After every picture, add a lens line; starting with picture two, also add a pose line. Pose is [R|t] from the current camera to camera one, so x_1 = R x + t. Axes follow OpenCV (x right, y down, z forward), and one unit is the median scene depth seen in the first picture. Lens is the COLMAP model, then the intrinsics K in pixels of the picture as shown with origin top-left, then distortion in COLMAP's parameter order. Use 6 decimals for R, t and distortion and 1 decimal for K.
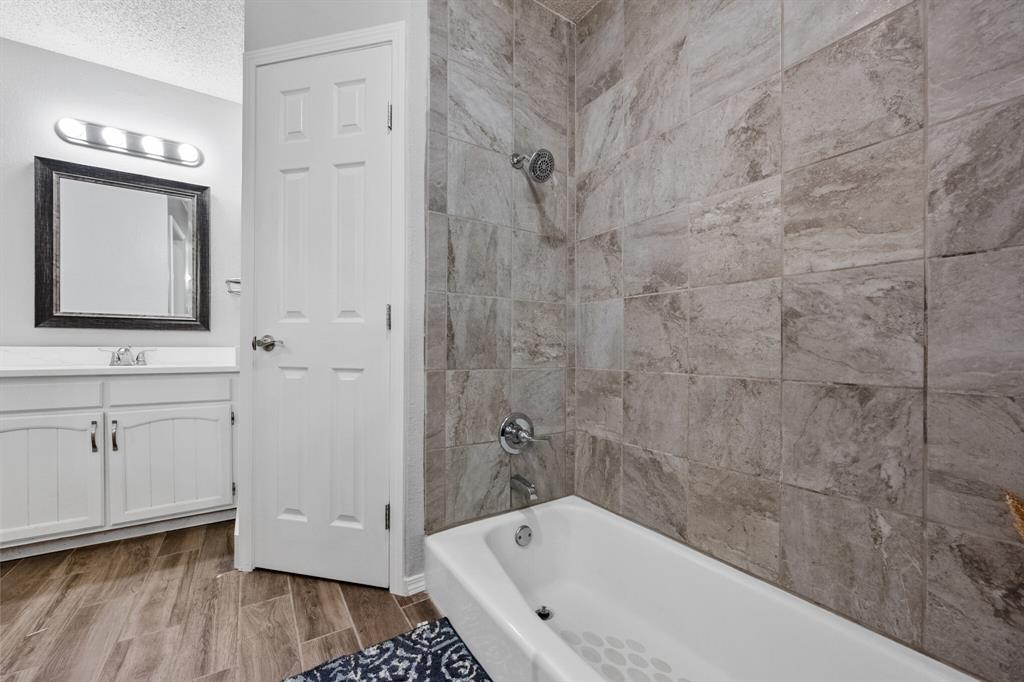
lens RADIAL K [[413.6, 0, 510.4], [0, 413.6, 346.6], [0, 0, 1]] dist [0.001939, 0.000070]
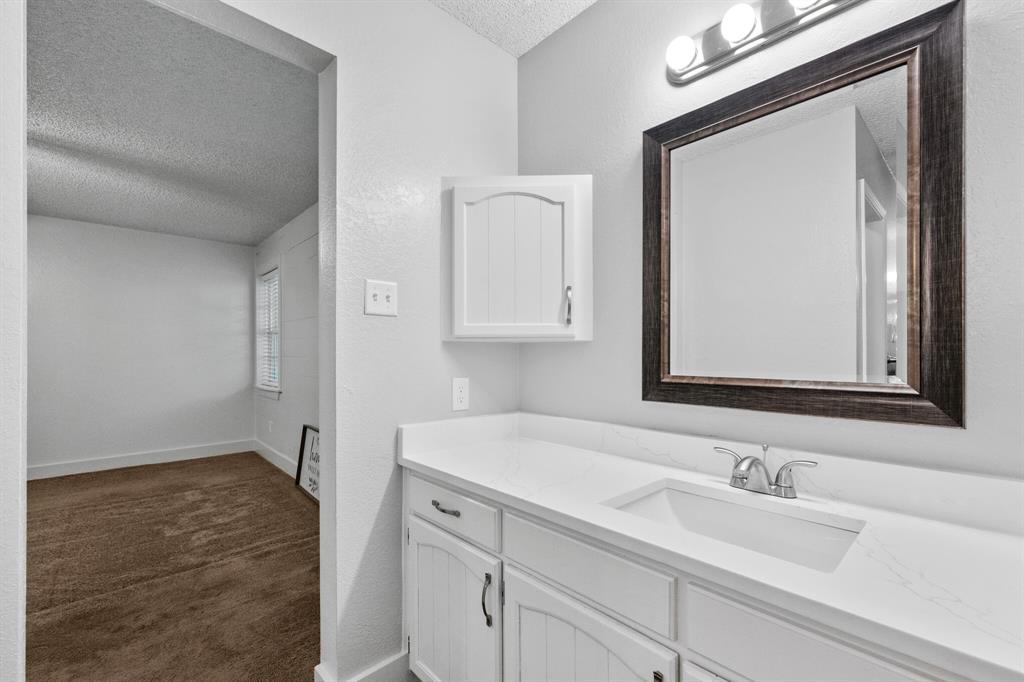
lens RADIAL K [[420.9, 0, 522.7], [0, 420.9, 356.3], [0, 0, 1]] dist [0.004169, -0.000145]
pose [[0.193282, 0.001959, -0.981141, -0.523997], [0.006066, 0.999977, 0.003191, -0.112104], [0.981124, -0.006568, 0.193266, 0.663689]]
